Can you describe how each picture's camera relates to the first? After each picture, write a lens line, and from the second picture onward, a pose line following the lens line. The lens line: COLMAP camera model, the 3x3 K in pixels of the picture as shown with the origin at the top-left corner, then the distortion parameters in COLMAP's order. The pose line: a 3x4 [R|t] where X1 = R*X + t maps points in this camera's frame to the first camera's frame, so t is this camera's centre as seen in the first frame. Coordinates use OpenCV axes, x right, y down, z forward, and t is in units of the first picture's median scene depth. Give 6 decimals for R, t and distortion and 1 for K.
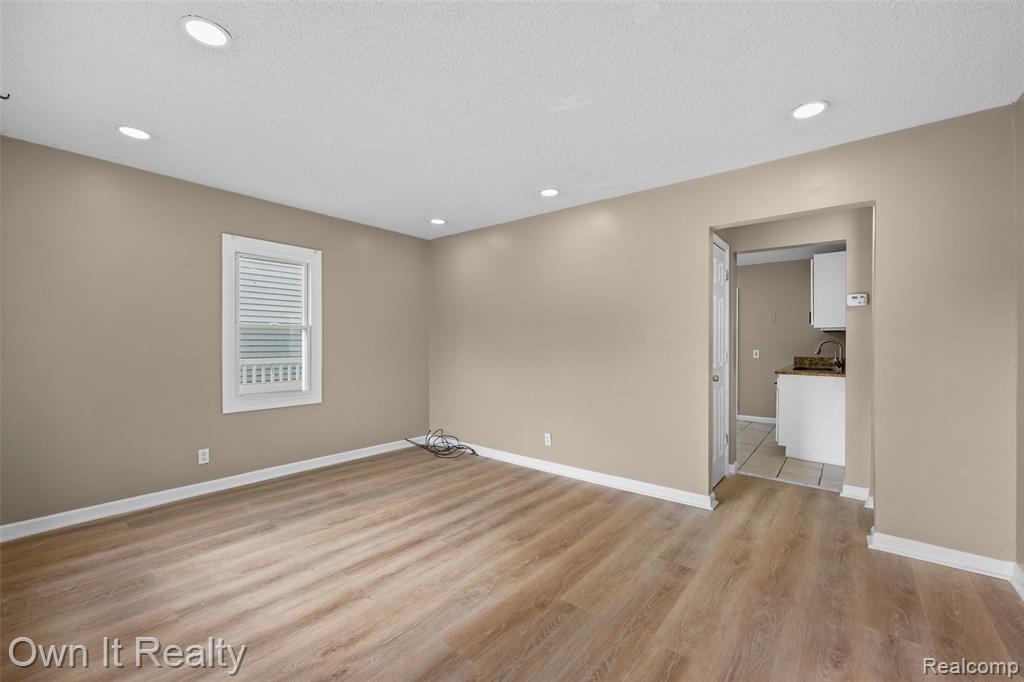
lens RADIAL K [[412.9, 0, 515.6], [0, 412.9, 346.5], [0, 0, 1]] dist [-0.000822, -0.000090]
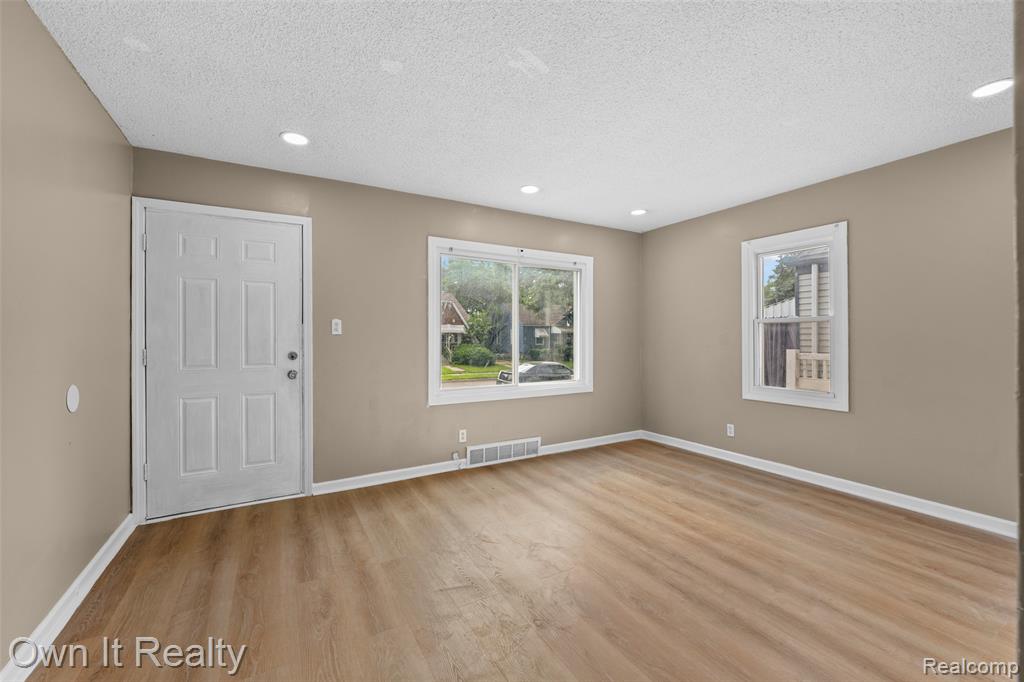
lens RADIAL K [[412.9, 0, 515.6], [0, 412.9, 346.5], [0, 0, 1]] dist [-0.000822, -0.000090]
pose [[-0.350245, 0.018612, -0.936473, 0.666834], [-0.005684, 0.999742, 0.021996, -0.008260], [0.936641, 0.013027, -0.350049, 0.897734]]
